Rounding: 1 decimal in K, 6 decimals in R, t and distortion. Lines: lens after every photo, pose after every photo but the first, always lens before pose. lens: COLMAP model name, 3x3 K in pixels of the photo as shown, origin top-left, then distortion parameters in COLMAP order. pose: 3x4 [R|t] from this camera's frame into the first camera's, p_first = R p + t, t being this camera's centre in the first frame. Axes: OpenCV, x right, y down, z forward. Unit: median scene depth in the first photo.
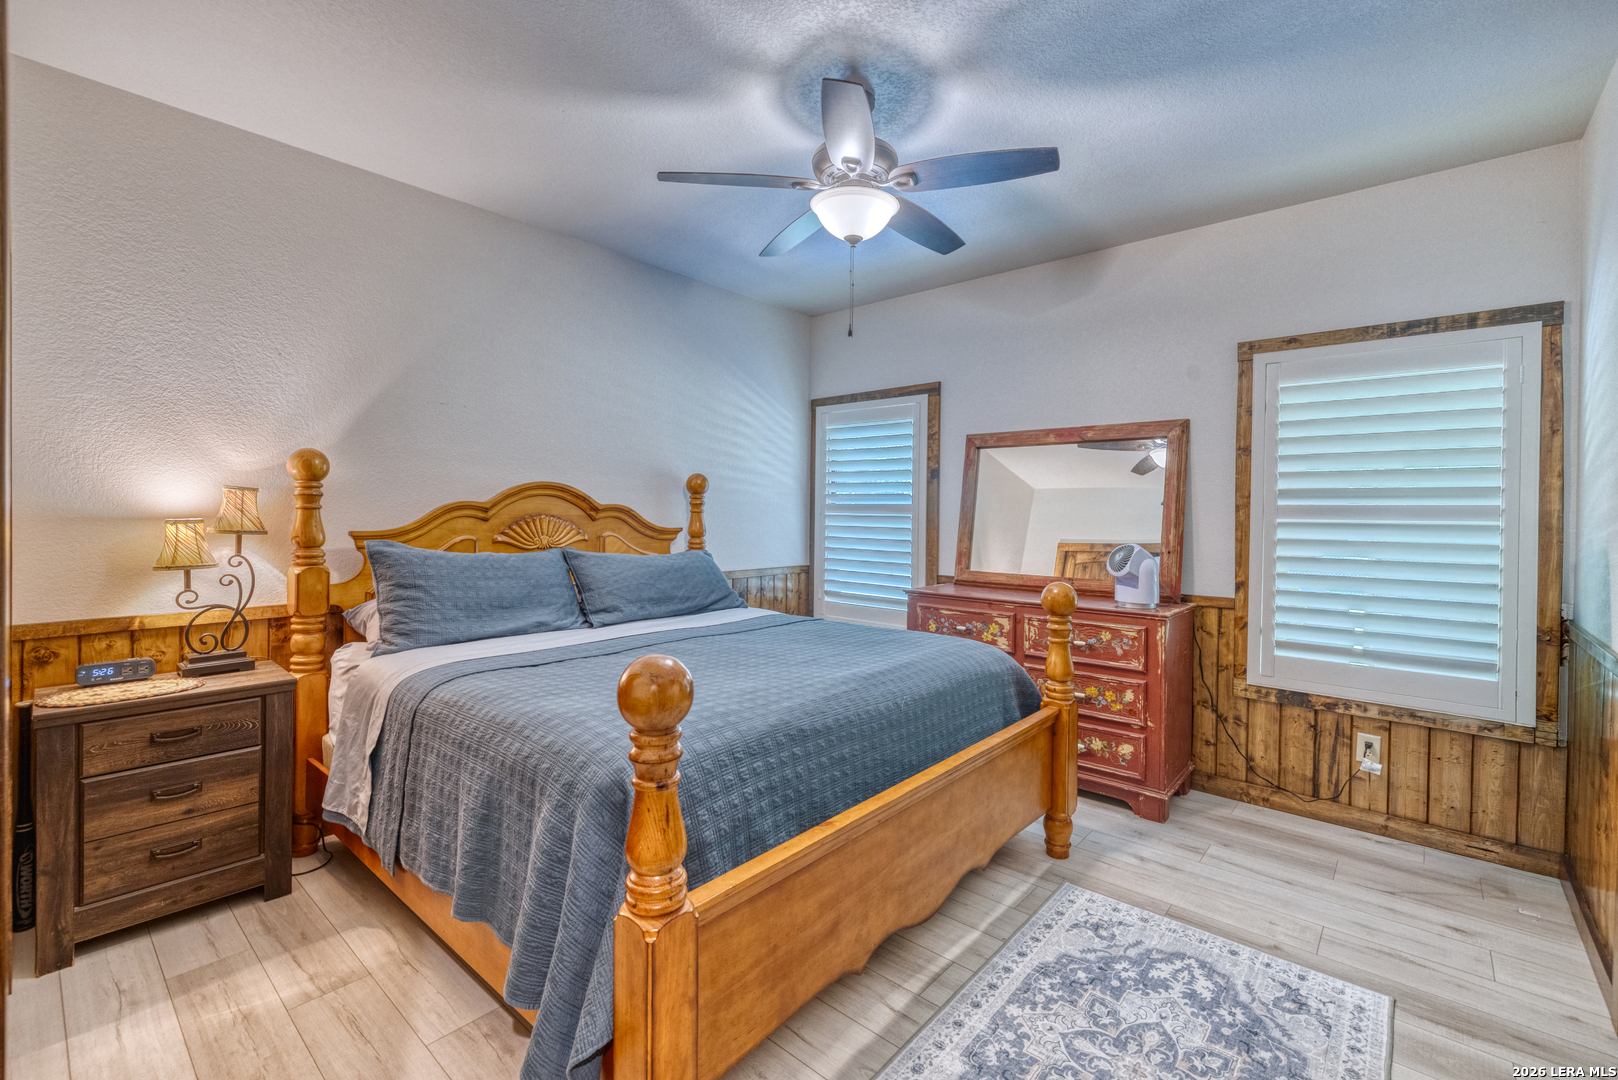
lens RADIAL K [[699.8, 0, 812.3], [0, 699.8, 516.8], [0, 0, 1]] dist [-0.001738, -0.000232]
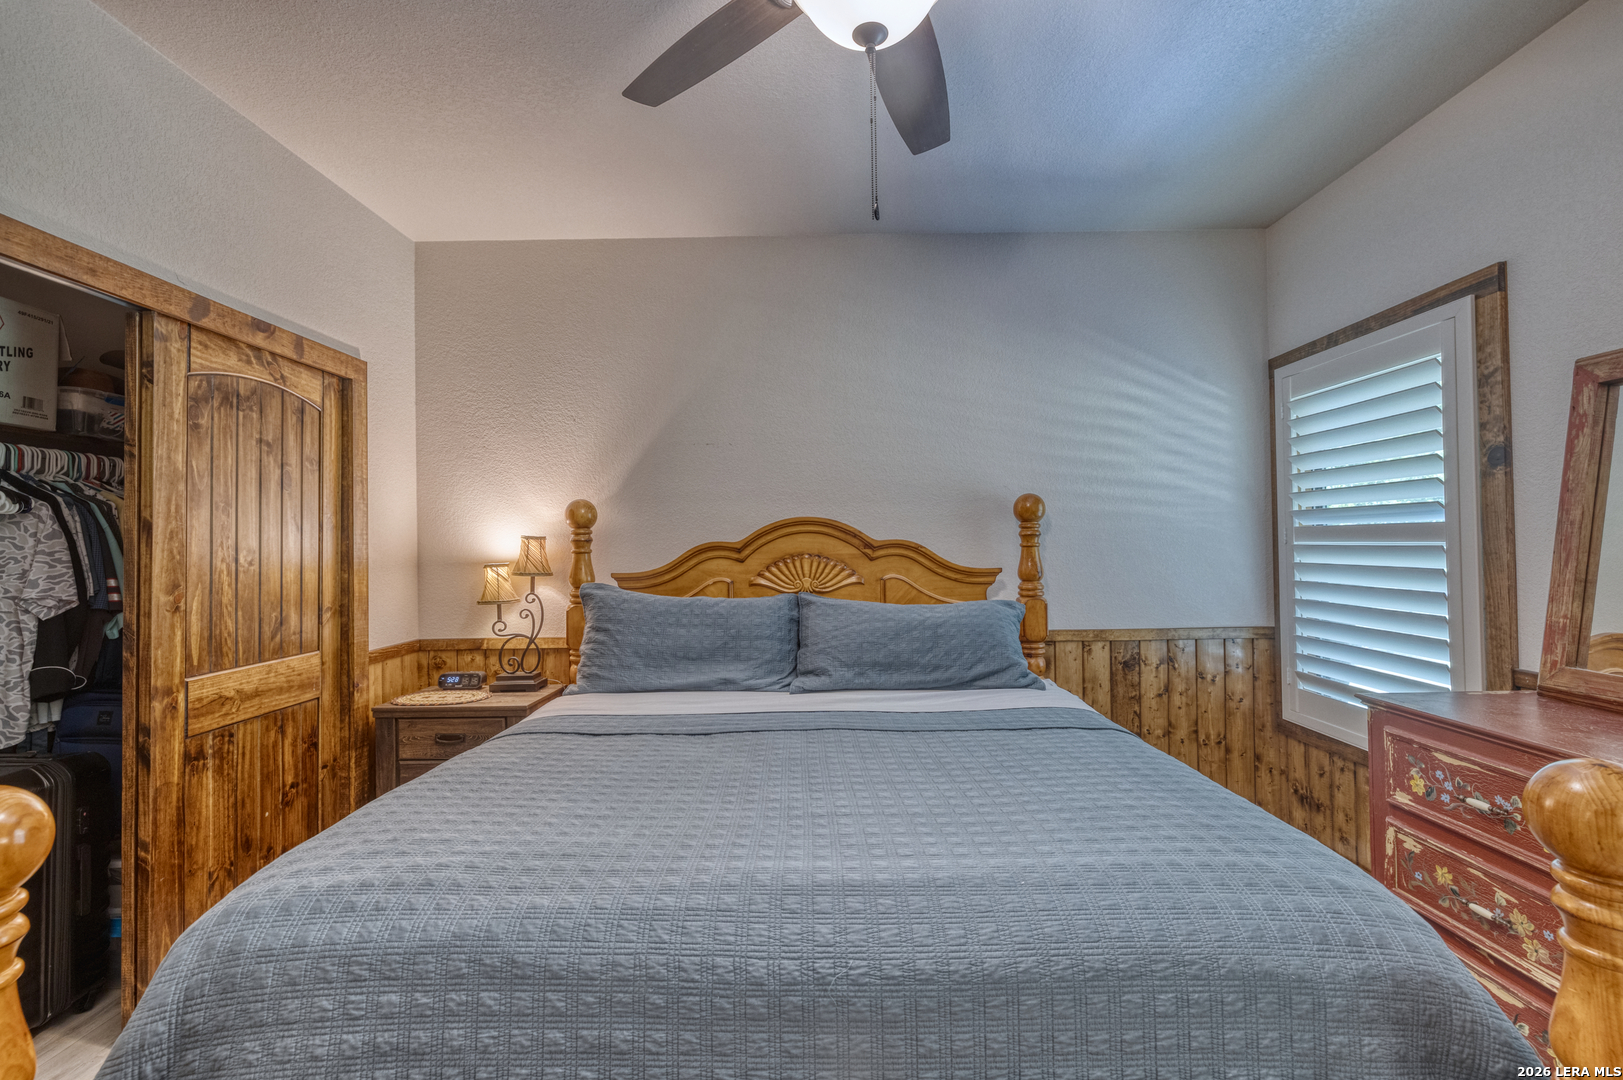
lens RADIAL K [[696.1, 0, 811.5], [0, 696.1, 540.0], [0, 0, 1]] dist [-0.000190, -0.000088]
pose [[0.655881, -0.025581, -0.754431, 0.289167], [0.016446, 0.999673, -0.019599, -0.003560], [0.754685, 0.000447, 0.656087, 0.432053]]
